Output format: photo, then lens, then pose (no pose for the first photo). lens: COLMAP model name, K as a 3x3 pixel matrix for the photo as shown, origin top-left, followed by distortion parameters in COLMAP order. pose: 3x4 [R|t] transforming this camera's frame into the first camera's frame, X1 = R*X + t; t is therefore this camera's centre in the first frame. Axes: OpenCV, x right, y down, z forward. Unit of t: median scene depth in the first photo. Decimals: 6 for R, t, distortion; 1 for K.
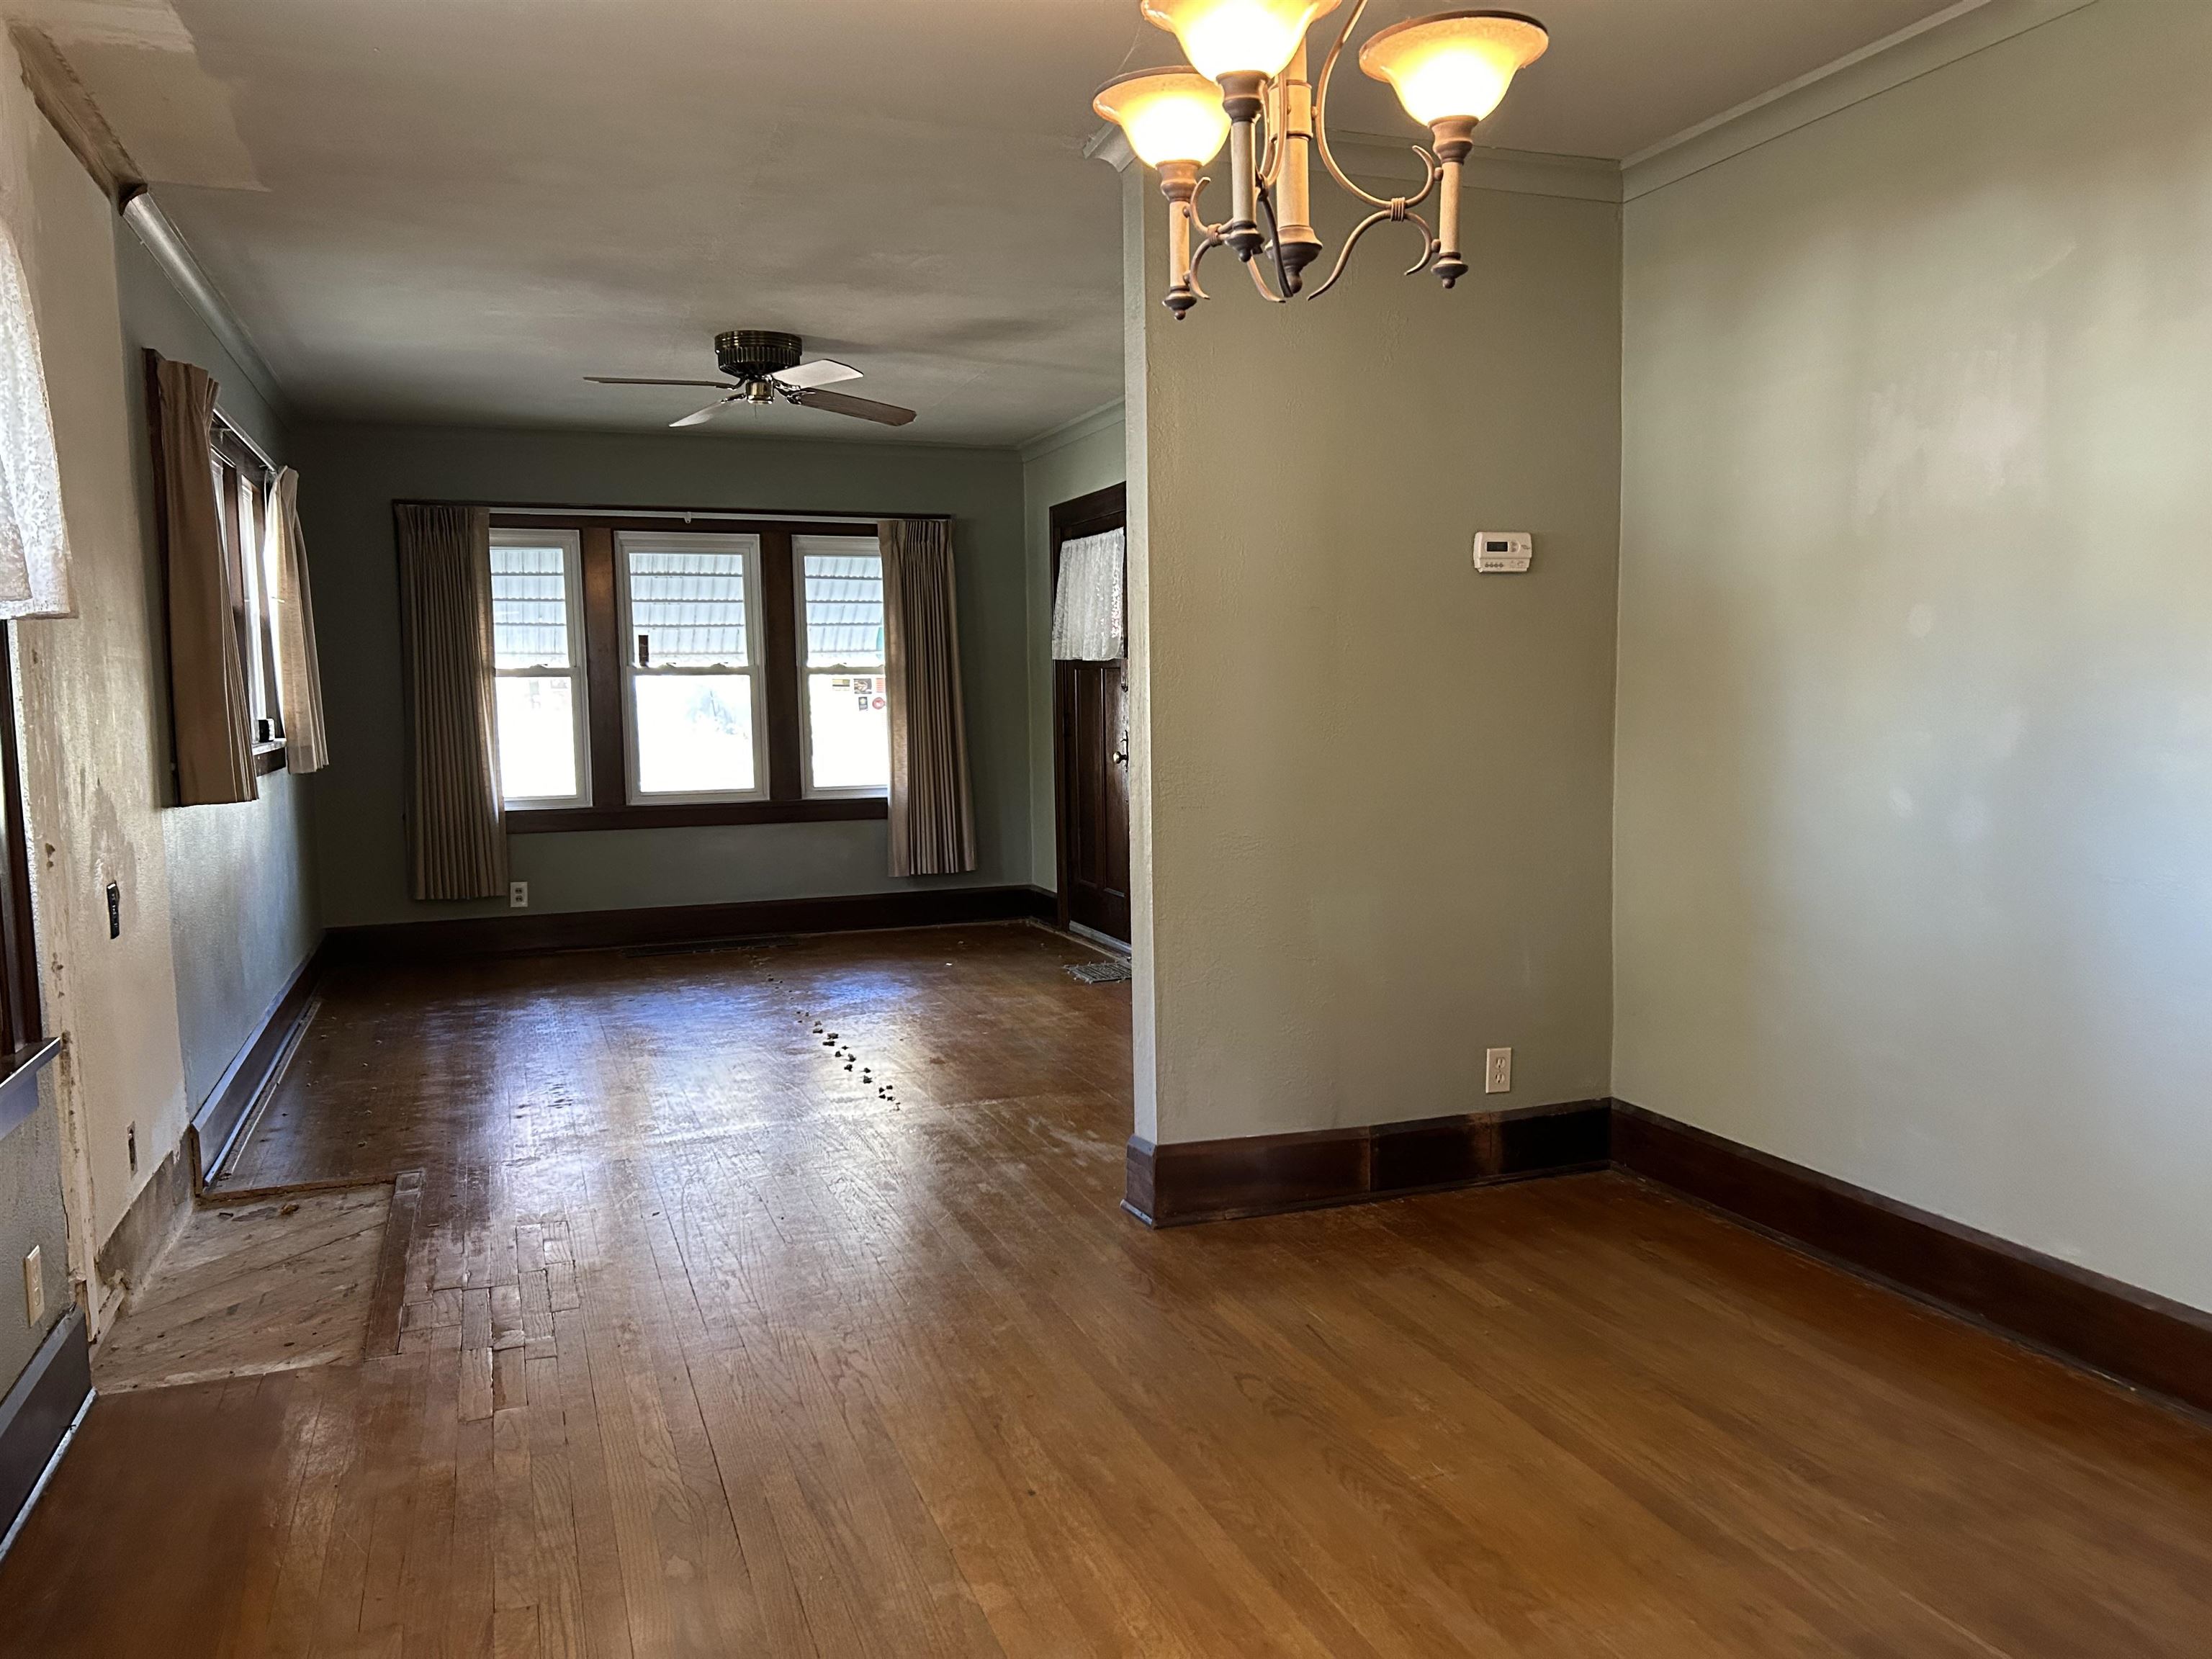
lens RADIAL K [[1642.6, 0, 1116.1], [0, 1642.6, 840.4], [0, 0, 1]] dist [0.064879, -0.004125]
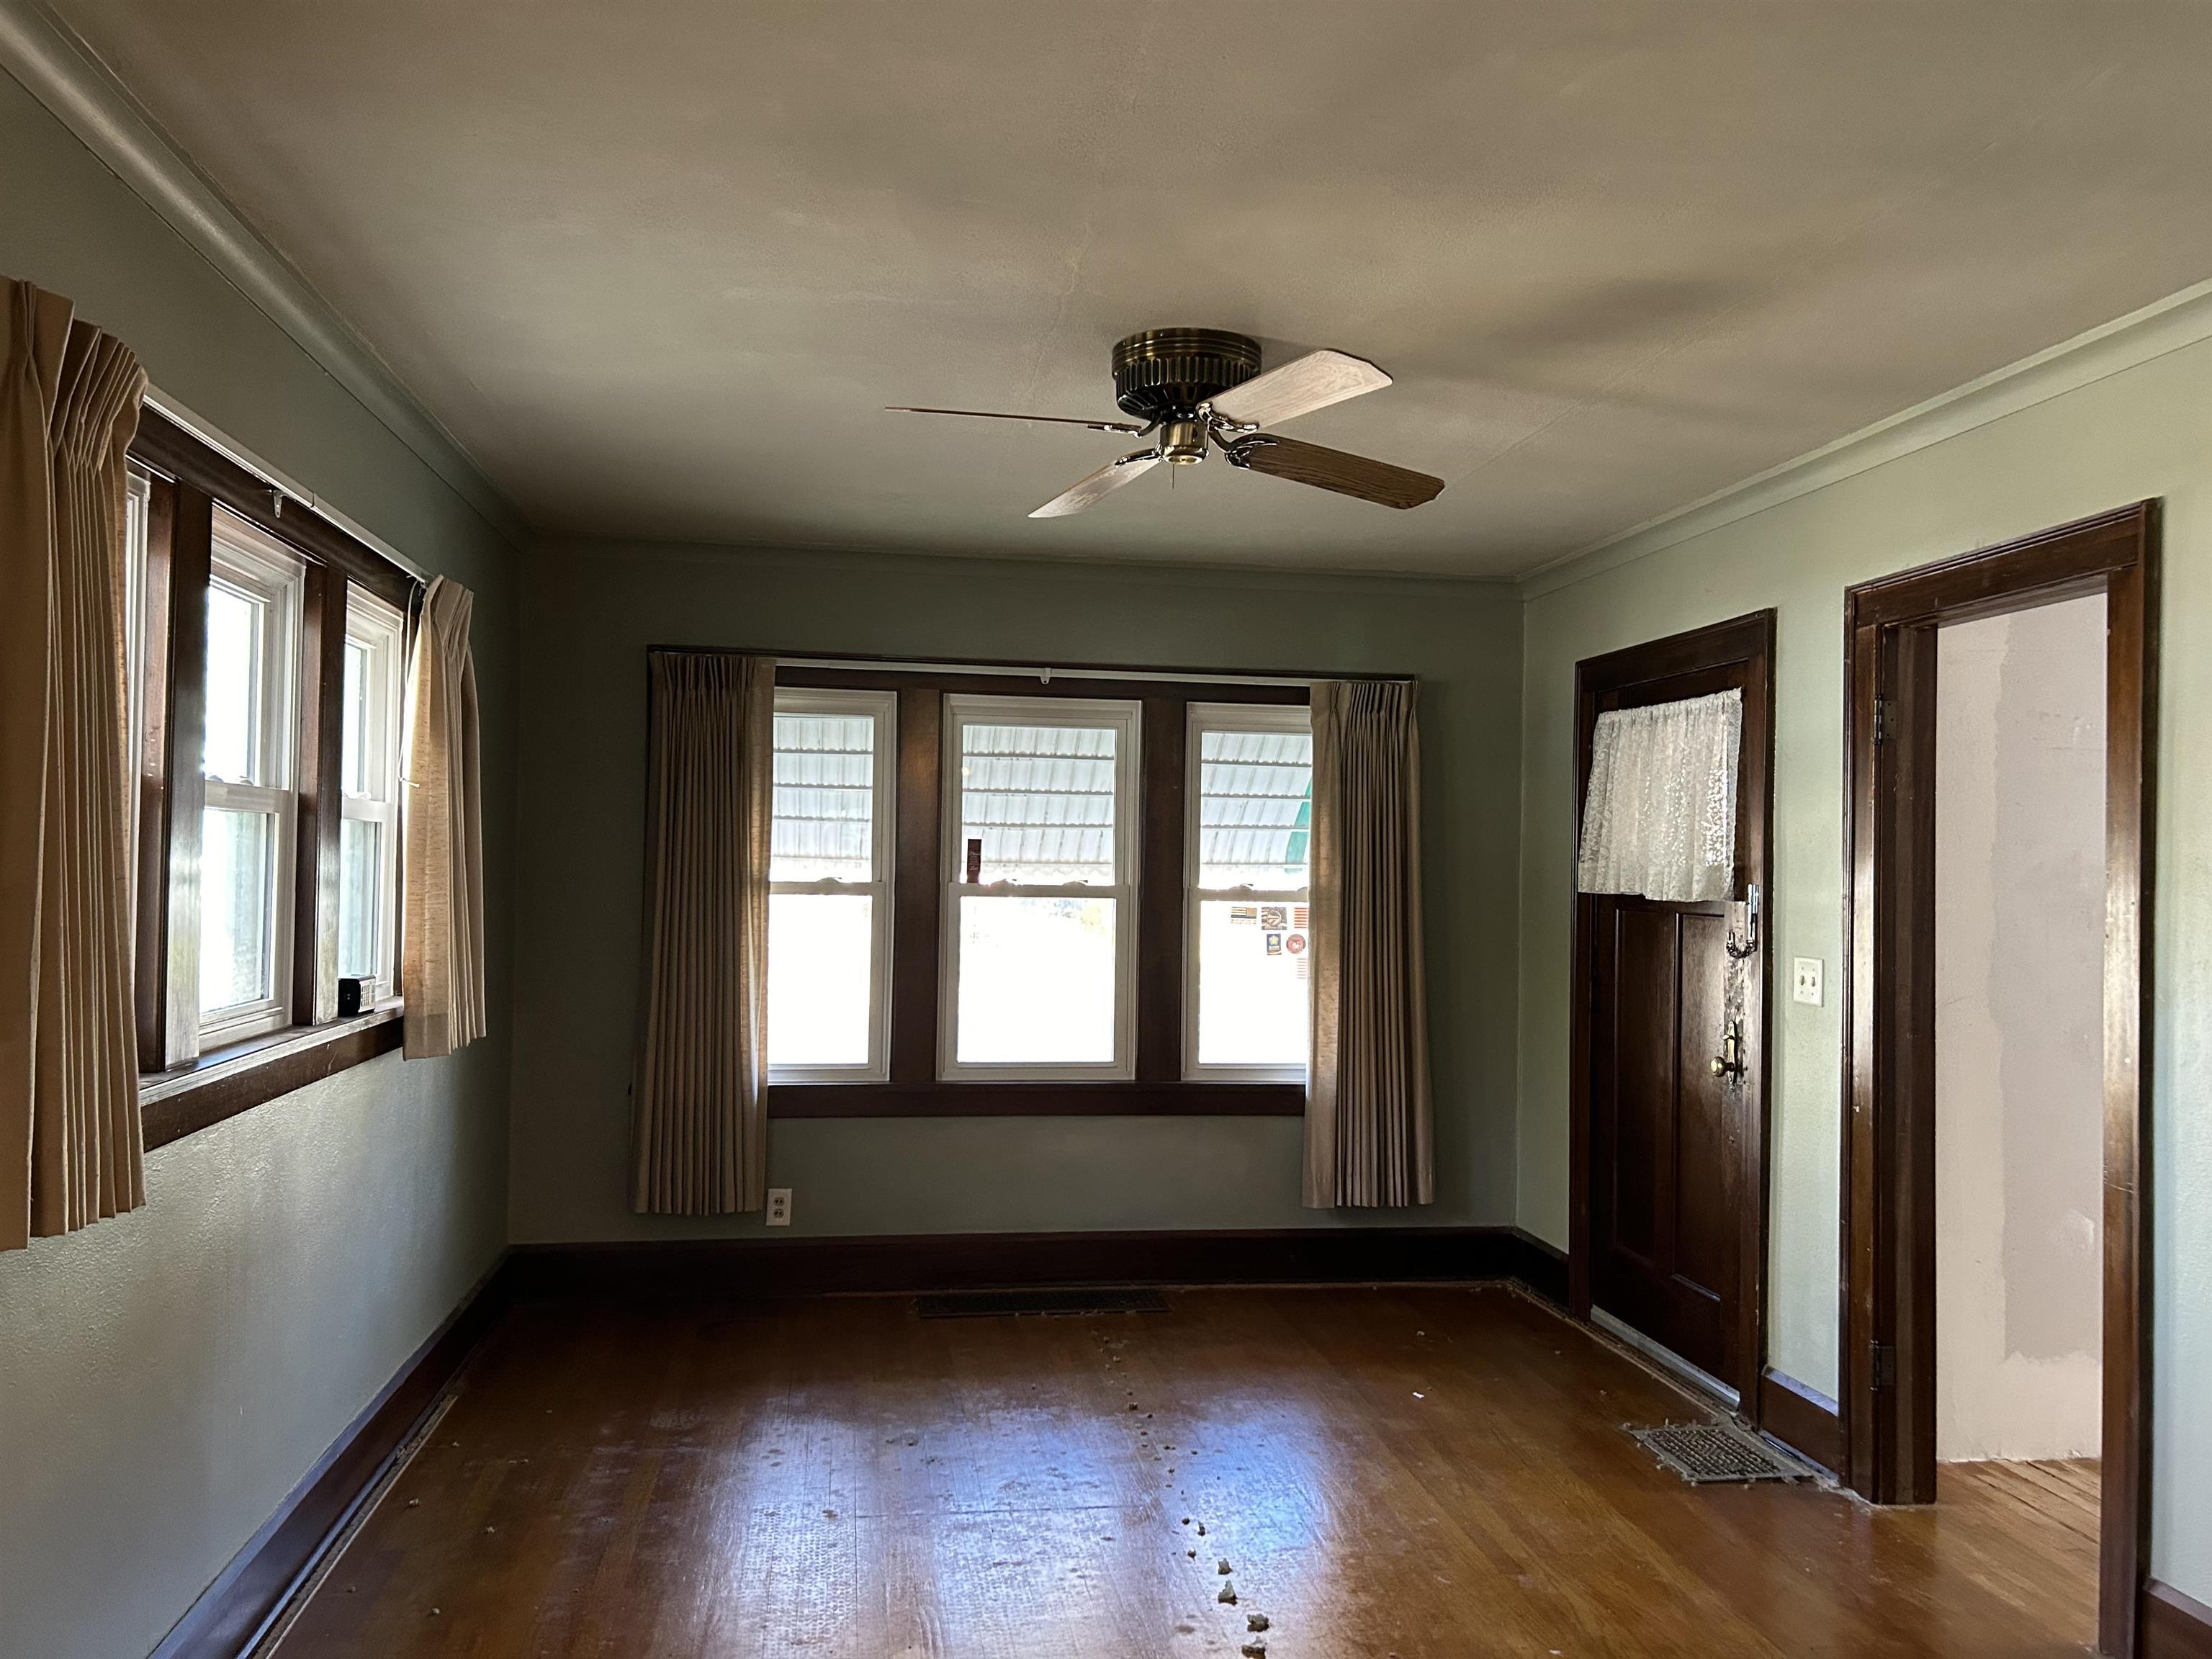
lens RADIAL K [[1642.6, 0, 1116.1], [0, 1642.6, 840.4], [0, 0, 1]] dist [0.064879, -0.004125]
pose [[0.979534, 0.029041, -0.199173, -0.086760], [-0.051321, 0.992865, -0.107632, -0.051019], [0.194626, 0.115651, 0.974036, 0.327586]]
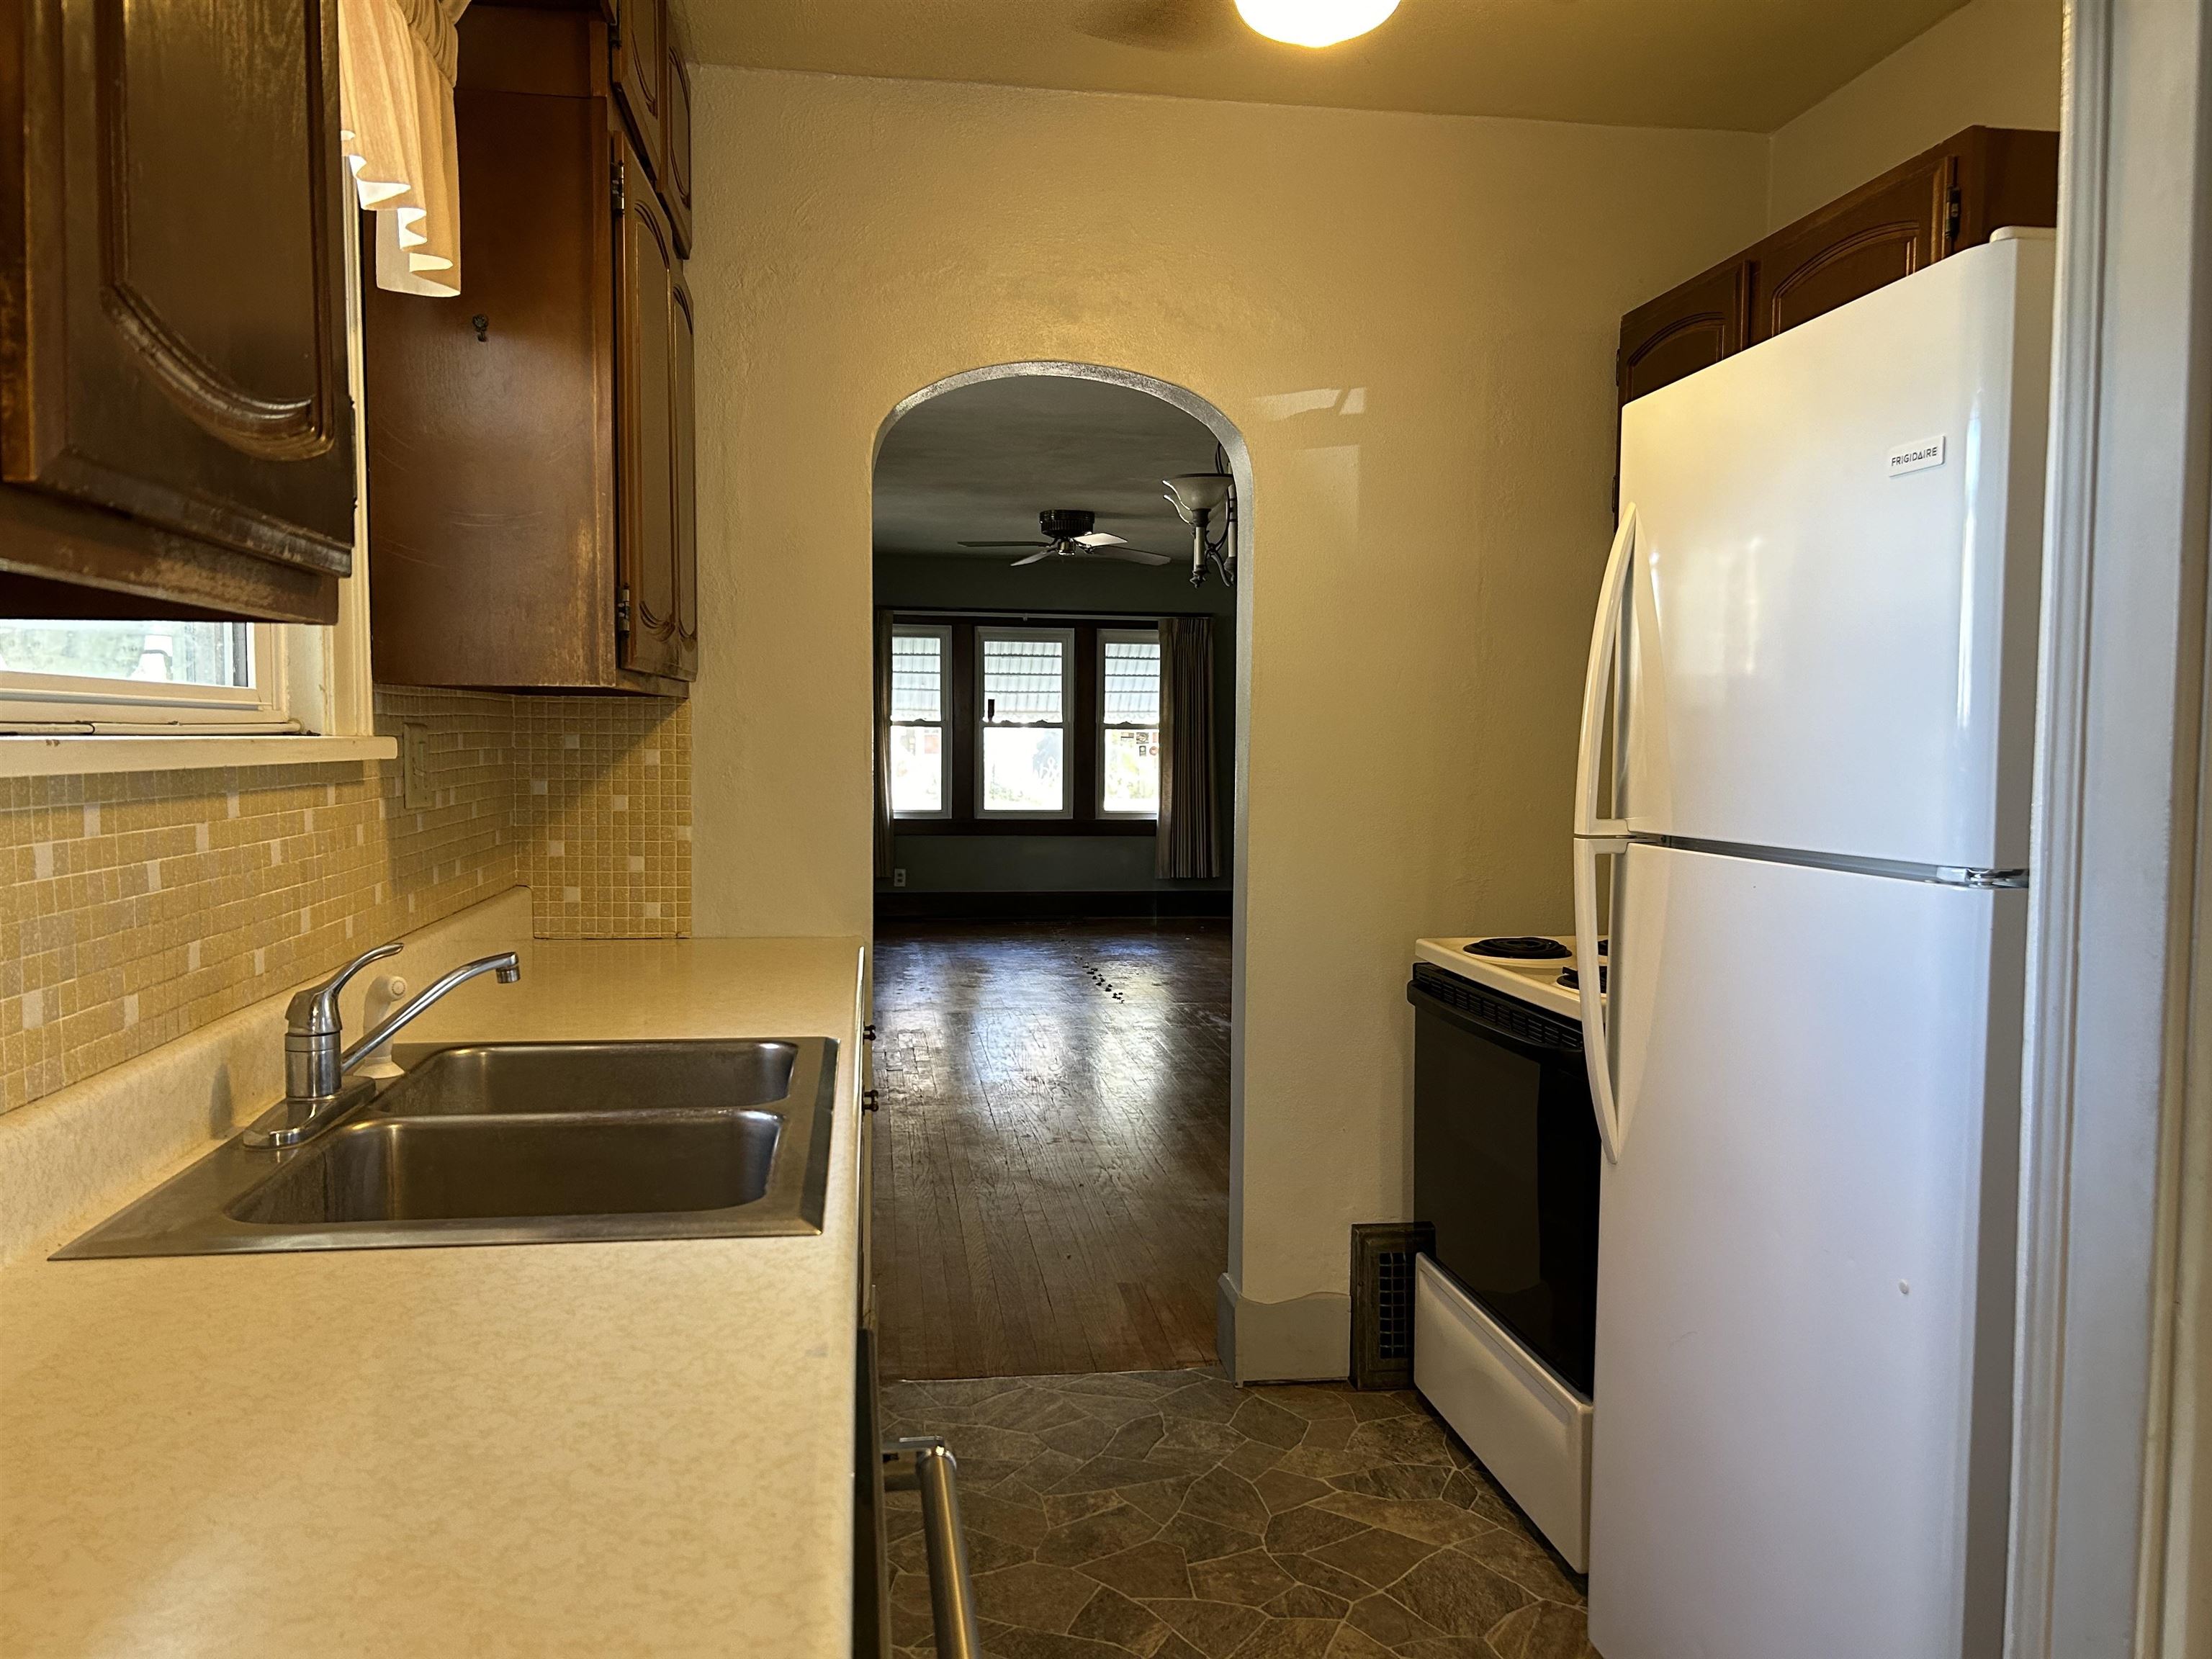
lens RADIAL K [[1642.6, 0, 1116.1], [0, 1642.6, 840.4], [0, 0, 1]] dist [0.064879, -0.004125]
pose [[0.977317, 0.037294, -0.208471, 0.116771], [-0.043709, 0.998699, -0.026247, 0.029061], [0.207221, 0.034763, 0.977676, -0.350718]]
